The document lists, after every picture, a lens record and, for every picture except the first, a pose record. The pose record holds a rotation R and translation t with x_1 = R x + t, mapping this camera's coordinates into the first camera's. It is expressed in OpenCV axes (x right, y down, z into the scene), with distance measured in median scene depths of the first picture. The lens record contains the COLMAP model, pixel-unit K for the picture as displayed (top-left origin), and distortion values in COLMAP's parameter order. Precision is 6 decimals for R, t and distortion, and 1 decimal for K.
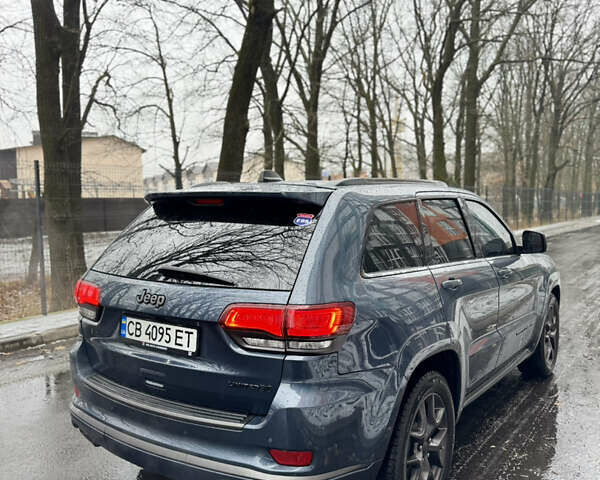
lens RADIAL K [[561.6, 0, 300.0], [0, 561.6, 240.0], [0, 0, 1]] dist [0.140465, -0.264122]
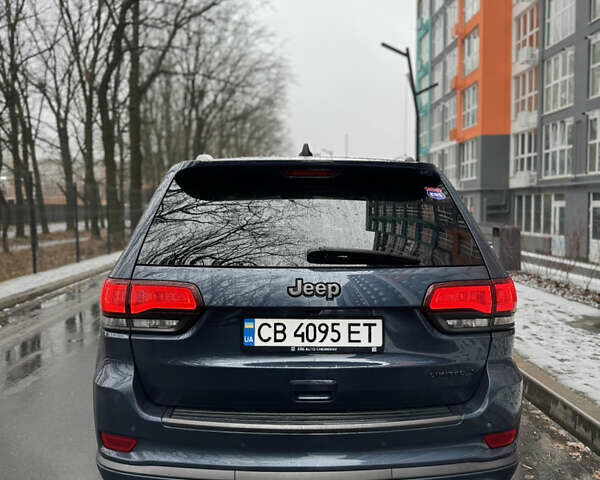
lens RADIAL K [[561.6, 0, 300.0], [0, 561.6, 240.0], [0, 0, 1]] dist [0.140465, -0.264122]
pose [[0.810068, -0.029691, 0.585584, -0.736590], [0.037808, 0.999284, -0.001635, 0.035065], [-0.585116, 0.023464, 0.810610, 0.369082]]
